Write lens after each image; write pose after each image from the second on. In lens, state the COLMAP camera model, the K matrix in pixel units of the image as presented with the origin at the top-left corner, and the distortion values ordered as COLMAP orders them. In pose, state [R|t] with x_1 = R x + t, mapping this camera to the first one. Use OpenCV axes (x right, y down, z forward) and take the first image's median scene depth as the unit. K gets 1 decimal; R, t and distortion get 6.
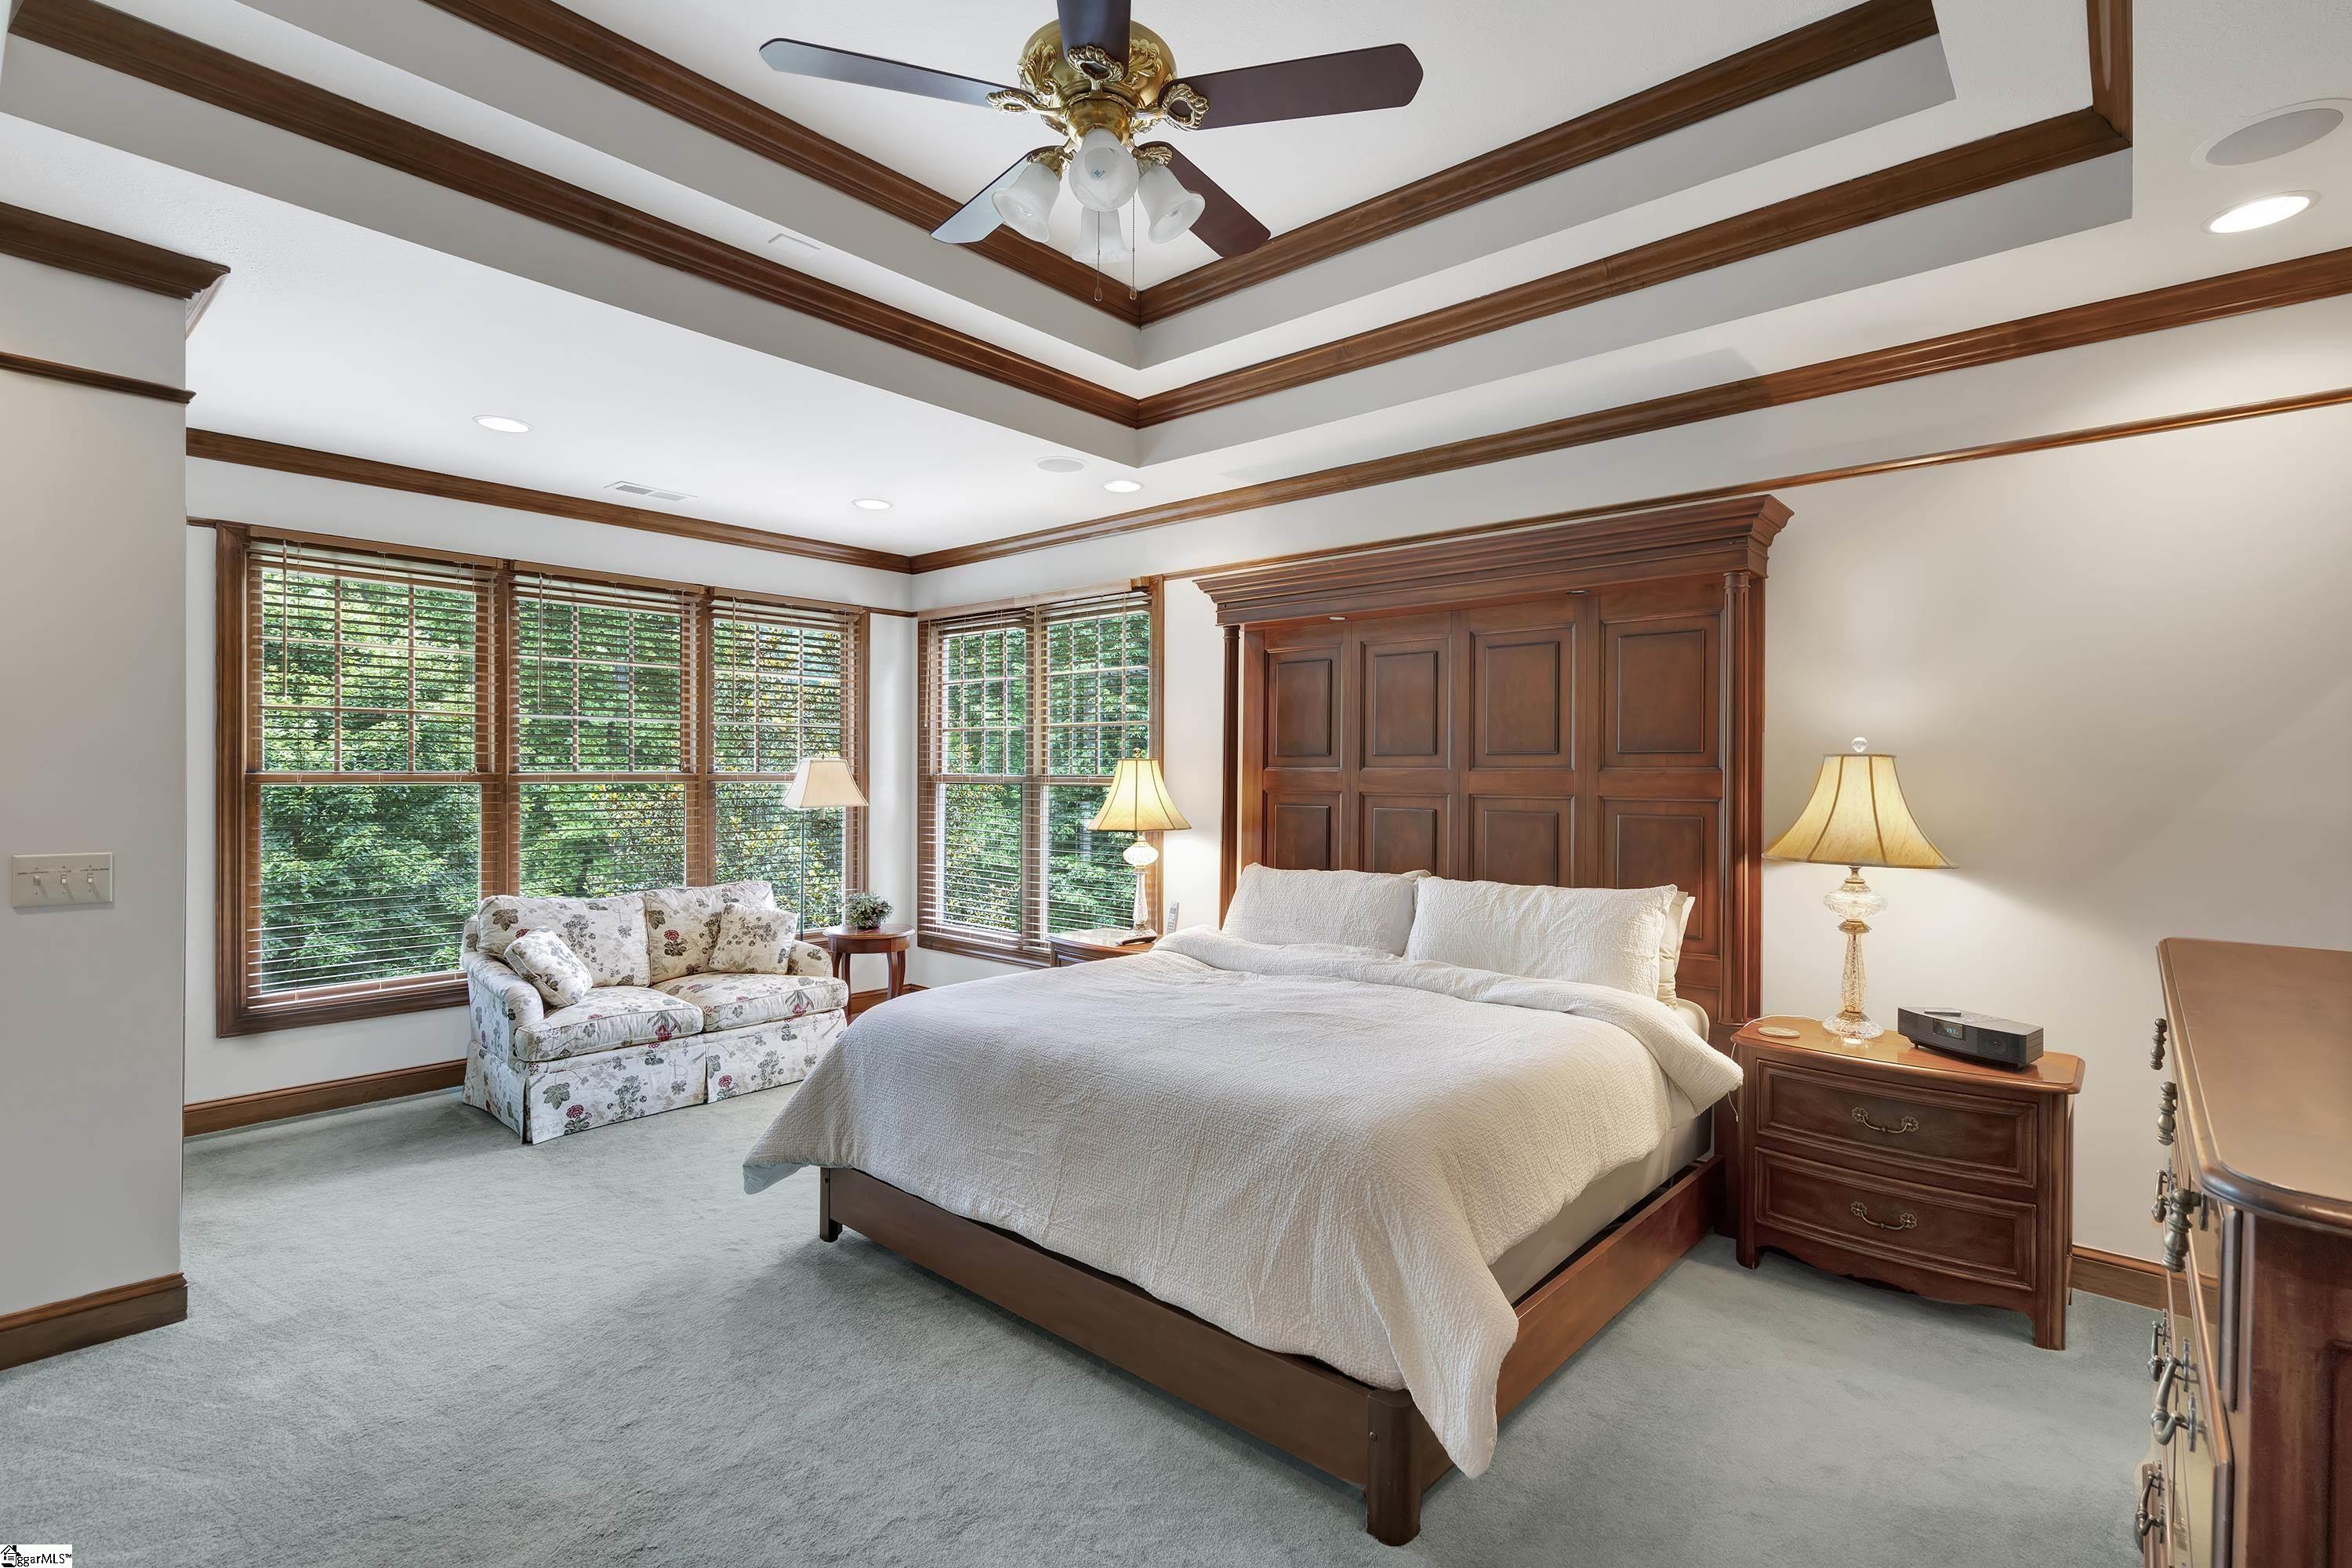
lens RADIAL K [[1073.7, 0, 1180.7], [0, 1073.7, 786.5], [0, 0, 1]] dist [-0.003867, -0.000354]
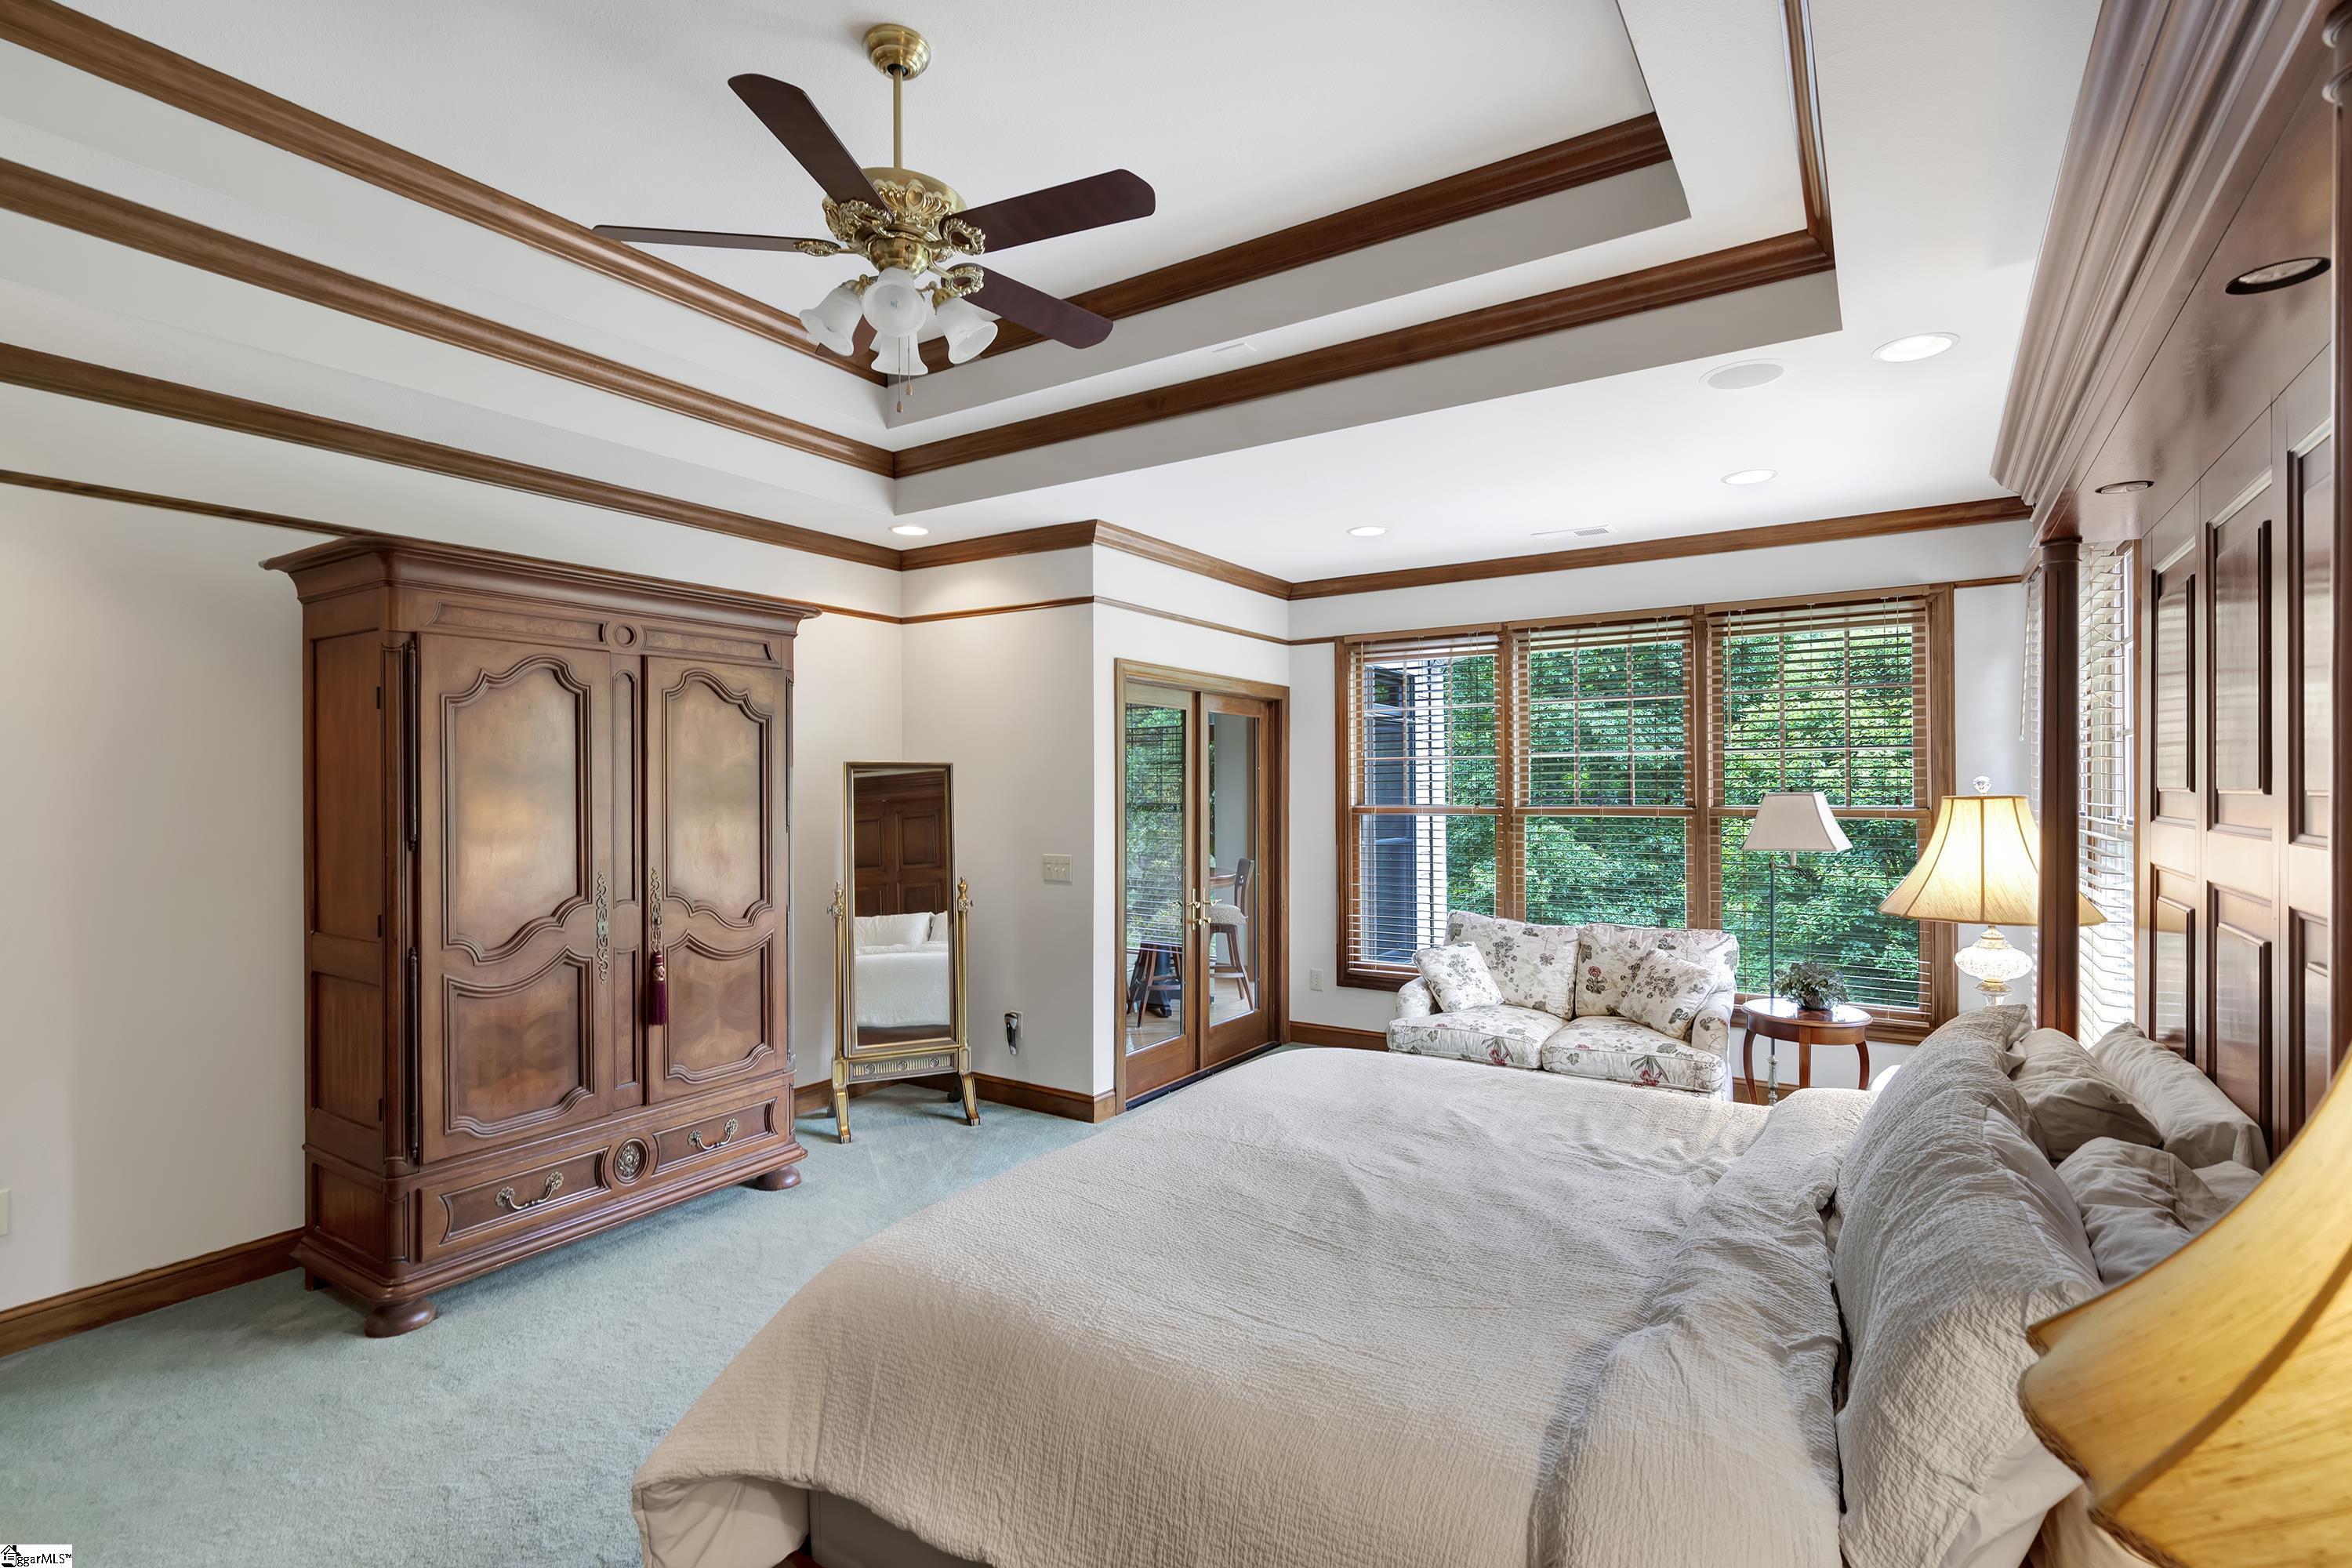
lens RADIAL K [[1073.7, 0, 1178.2], [0, 1073.7, 777.3], [0, 0, 1]] dist [-0.003867, -0.000354]
pose [[0.137901, -0.027558, -0.990063, 0.454102], [-0.019722, 0.999338, -0.030563, -0.002146], [0.990250, 0.023740, 0.137266, 0.485242]]
